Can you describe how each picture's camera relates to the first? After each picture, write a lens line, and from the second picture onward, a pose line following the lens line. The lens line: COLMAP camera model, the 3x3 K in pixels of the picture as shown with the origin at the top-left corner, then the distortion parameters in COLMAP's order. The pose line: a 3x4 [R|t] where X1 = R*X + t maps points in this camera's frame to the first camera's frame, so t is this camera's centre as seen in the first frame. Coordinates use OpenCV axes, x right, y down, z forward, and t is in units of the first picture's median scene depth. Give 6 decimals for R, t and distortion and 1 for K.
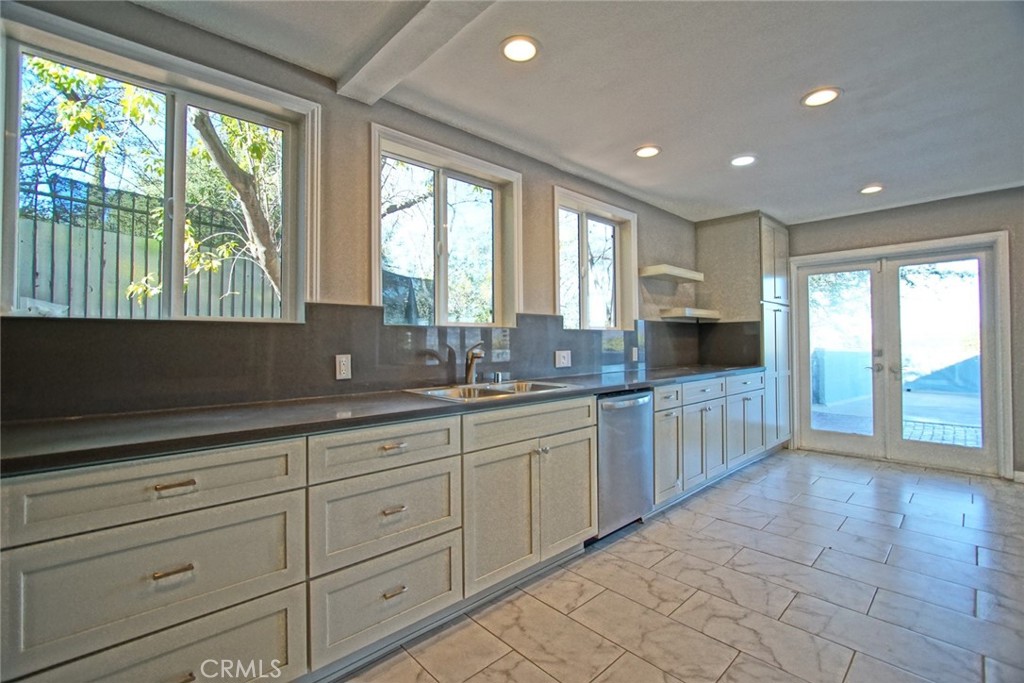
lens RADIAL K [[447.1, 0, 508.9], [0, 447.1, 335.7], [0, 0, 1]] dist [-0.017070, 0.001883]
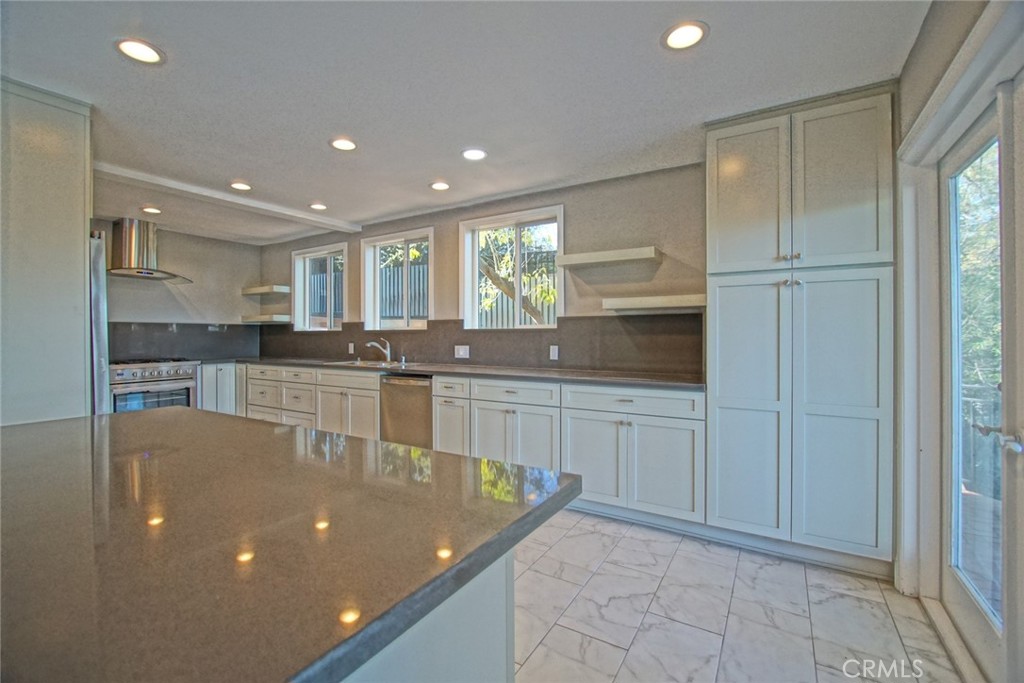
lens RADIAL K [[447.1, 0, 503.9], [0, 447.1, 338.2], [0, 0, 1]] dist [-0.017070, 0.001883]
pose [[0.262113, 0.010518, -0.964980, 1.395210], [0.012411, 0.999821, 0.014269, -0.006216], [0.964957, -0.015717, 0.261936, 0.752276]]
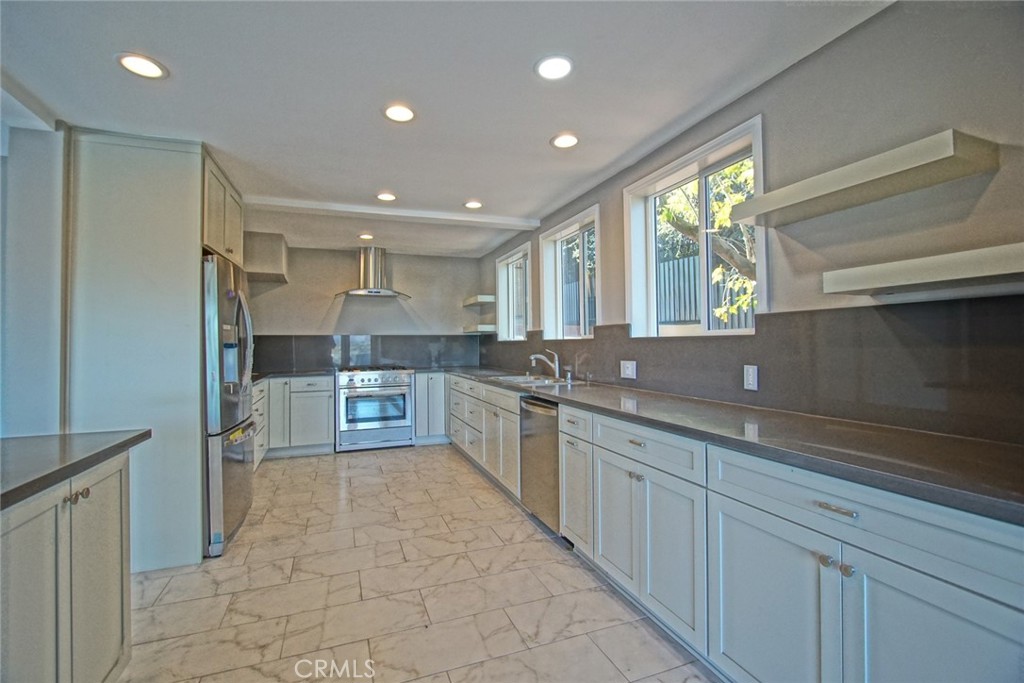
lens RADIAL K [[447.1, 0, 507.2], [0, 447.1, 336.7], [0, 0, 1]] dist [-0.017070, 0.001883]
pose [[-0.379964, -0.005175, -0.924987, 1.058745], [0.023114, 0.999619, -0.015087, -0.008880], [0.924712, -0.027113, -0.379700, 1.092711]]
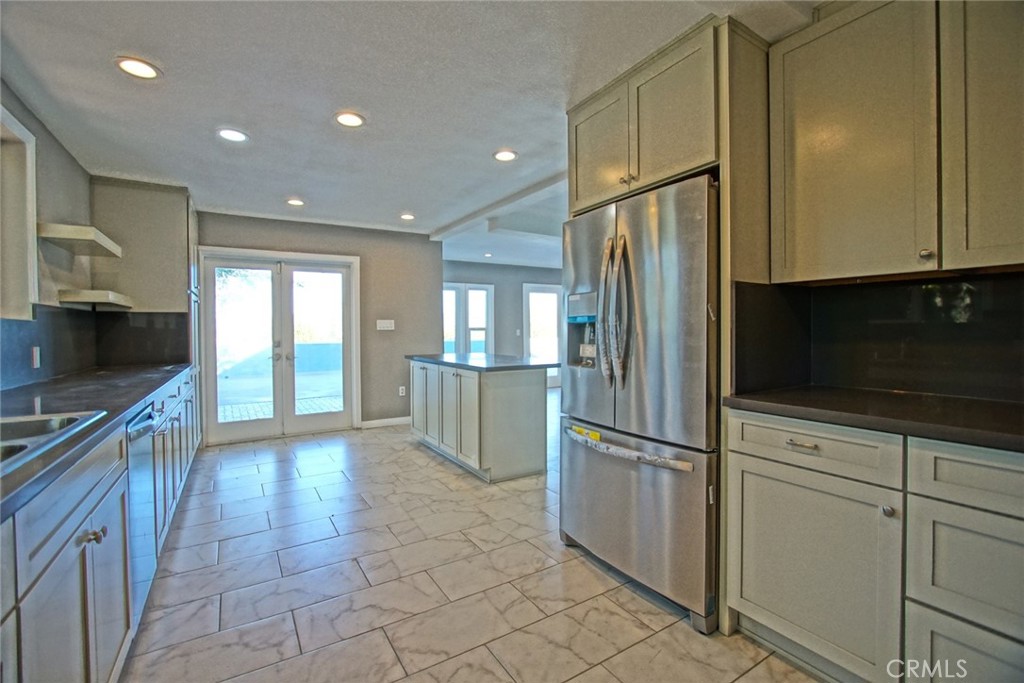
lens RADIAL K [[447.1, 0, 503.6], [0, 447.1, 334.2], [0, 0, 1]] dist [-0.017070, 0.001883]
pose [[0.205834, -0.007602, 0.978557, -0.229193], [-0.003518, 0.999958, 0.008508, 0.001542], [-0.978581, -0.005194, 0.205798, 0.254926]]
